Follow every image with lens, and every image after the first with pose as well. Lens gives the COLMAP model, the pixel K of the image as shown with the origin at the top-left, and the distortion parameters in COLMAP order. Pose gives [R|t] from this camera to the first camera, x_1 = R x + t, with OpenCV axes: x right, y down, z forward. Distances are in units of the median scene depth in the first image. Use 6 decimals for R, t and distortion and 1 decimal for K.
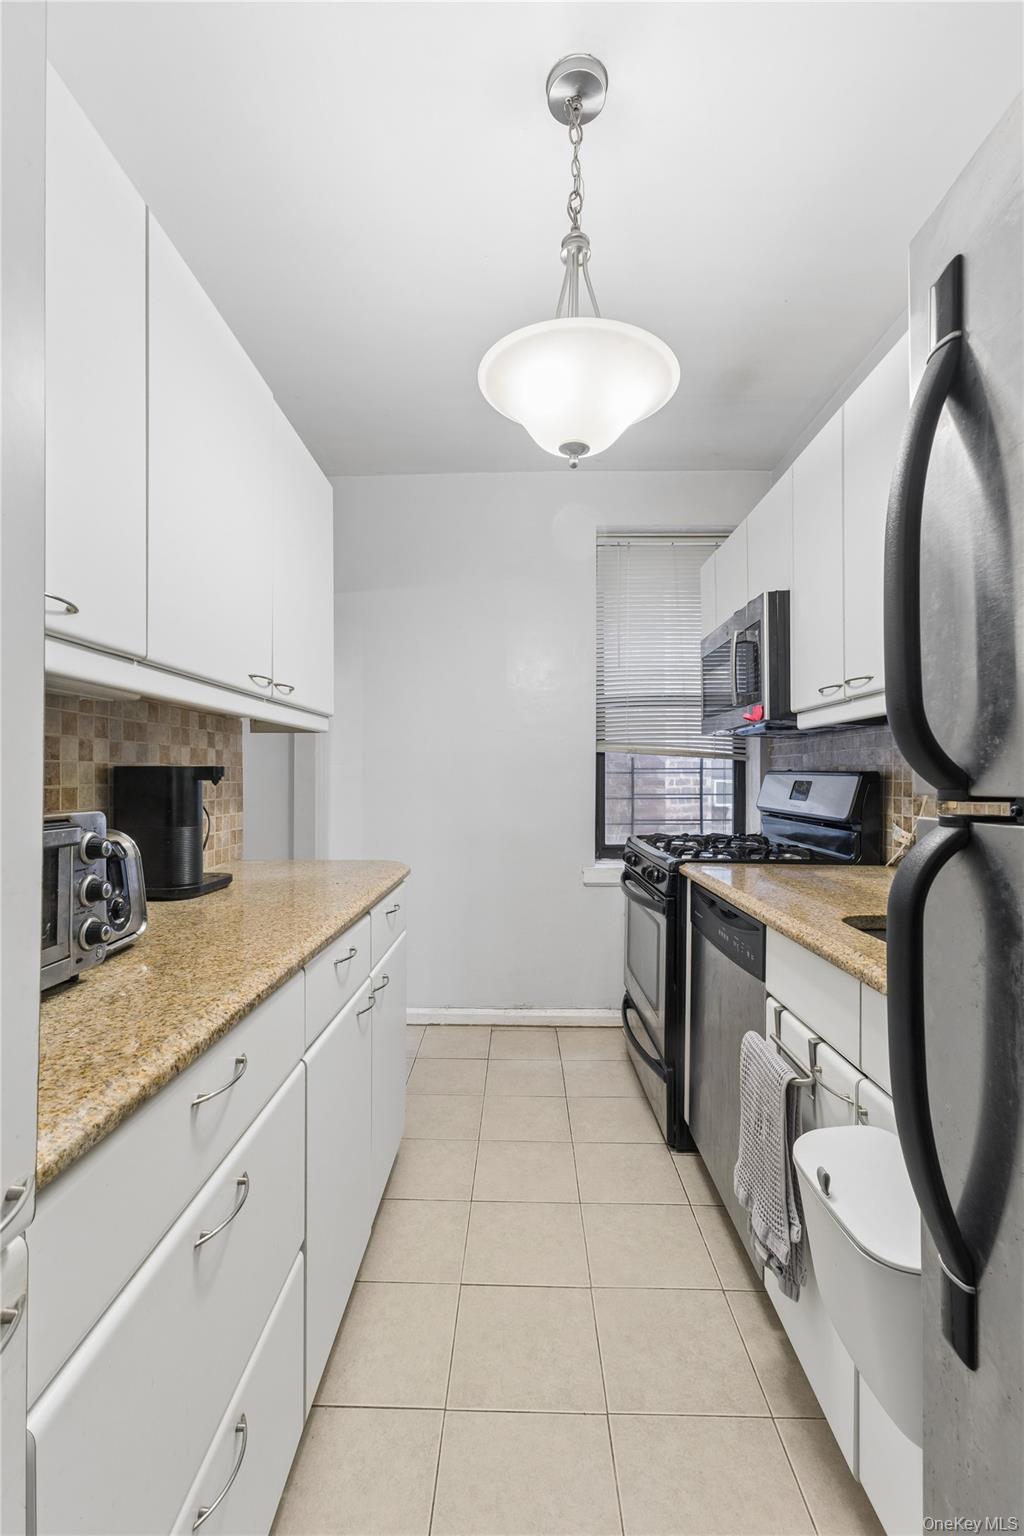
lens RADIAL K [[669.2, 0, 497.0], [0, 669.2, 773.7], [0, 0, 1]] dist [-0.006149, -0.001267]
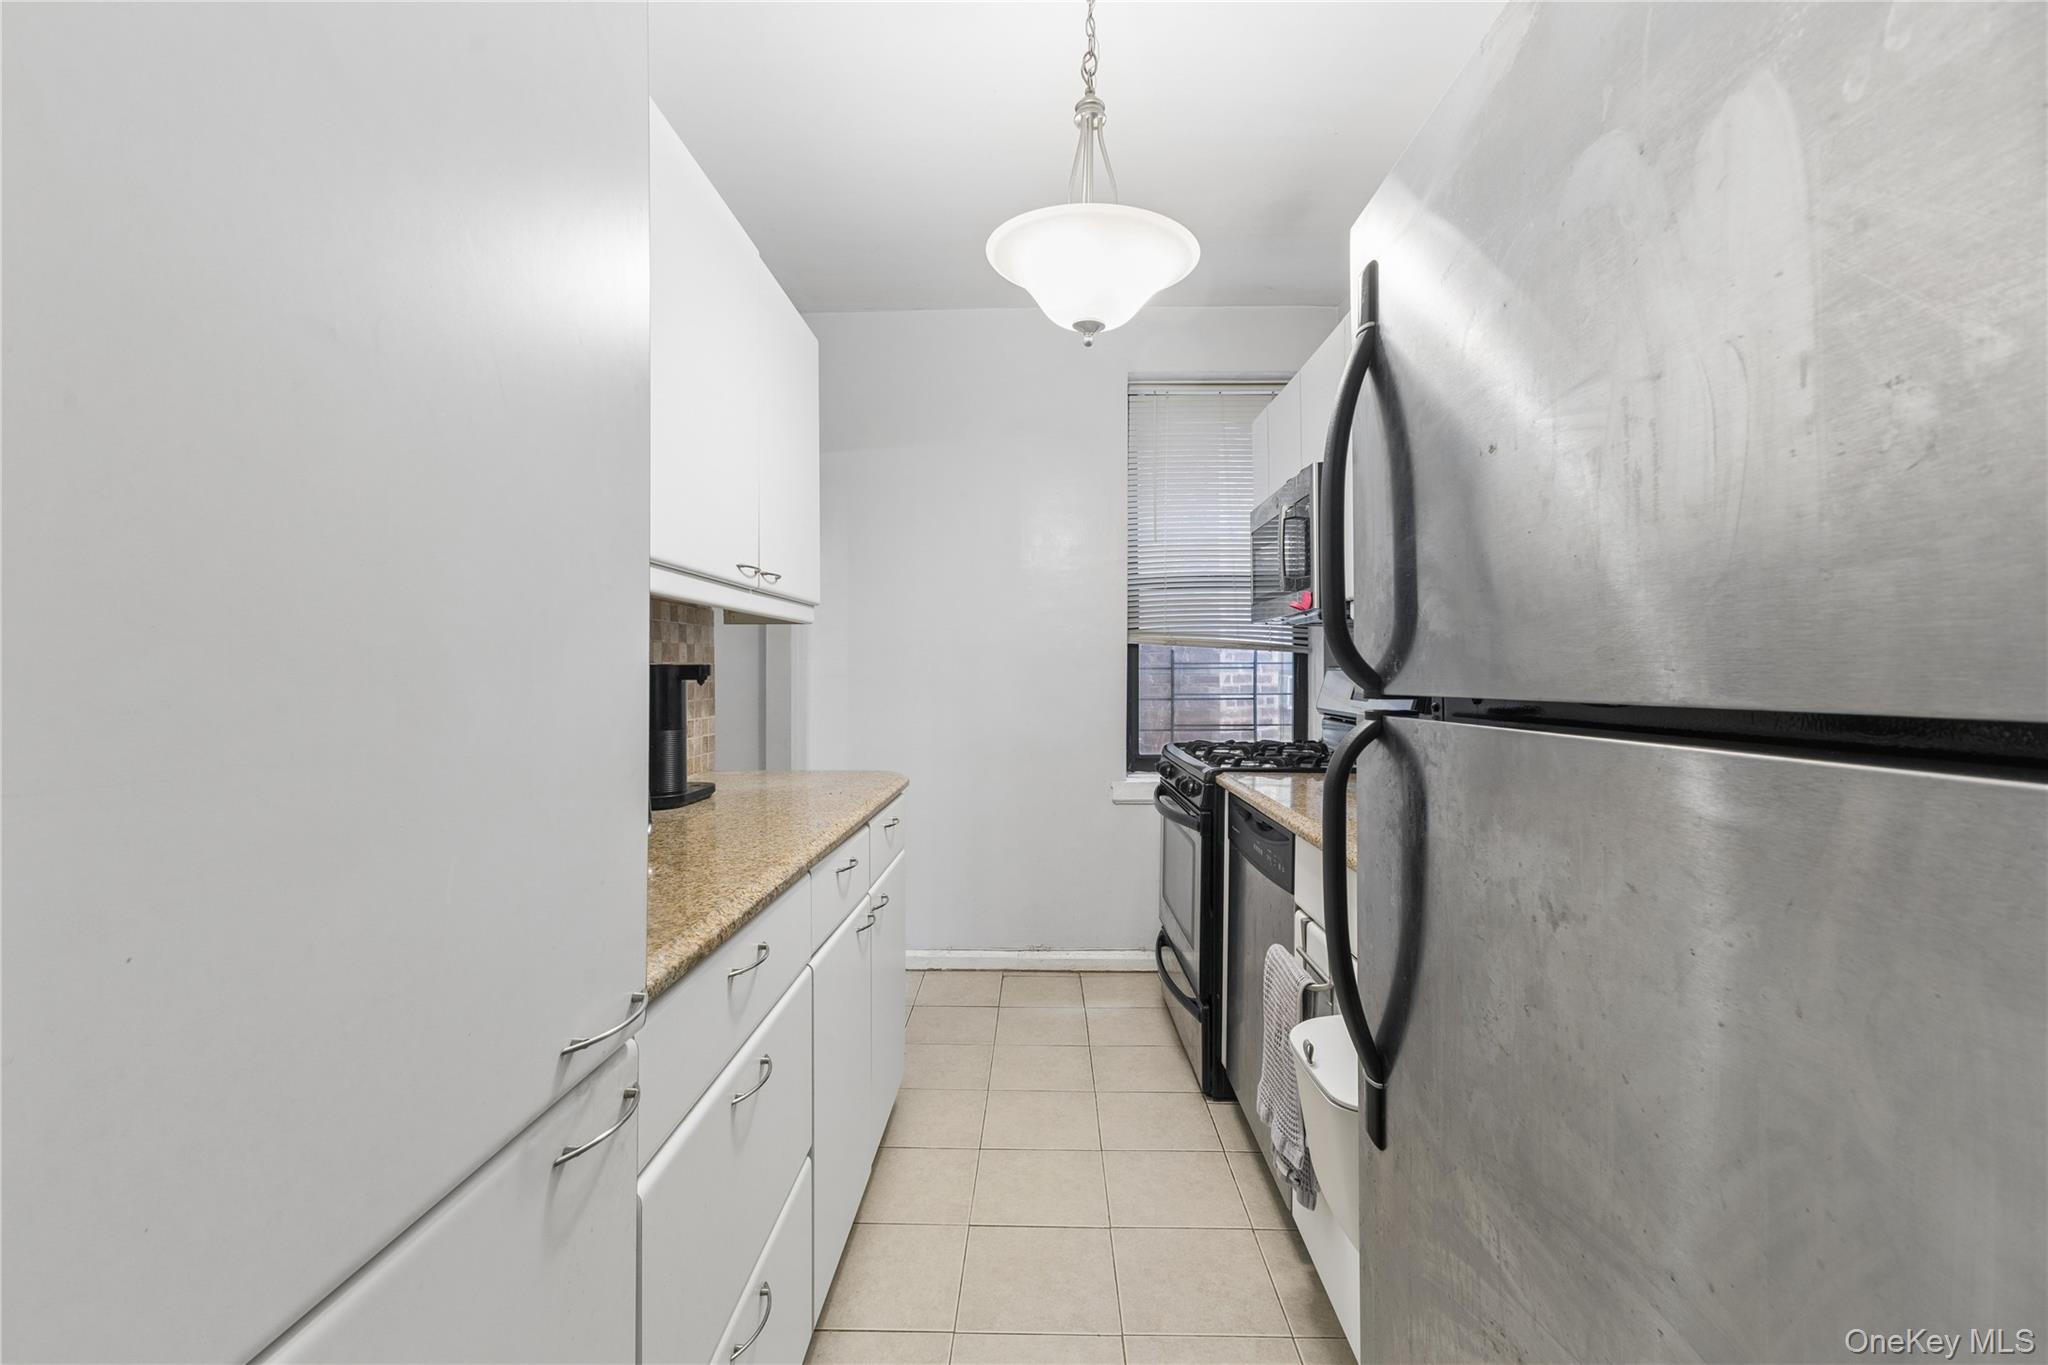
lens RADIAL K [[892.2, 0, 1040.0], [0, 892.2, 672.2], [0, 0, 1]] dist [-0.006149, -0.001267]
pose [[0.999458, -0.001517, 0.032877, 0.004730], [0.001335, 0.999984, 0.005567, -0.006824], [-0.032885, -0.005520, 0.999444, -0.236590]]
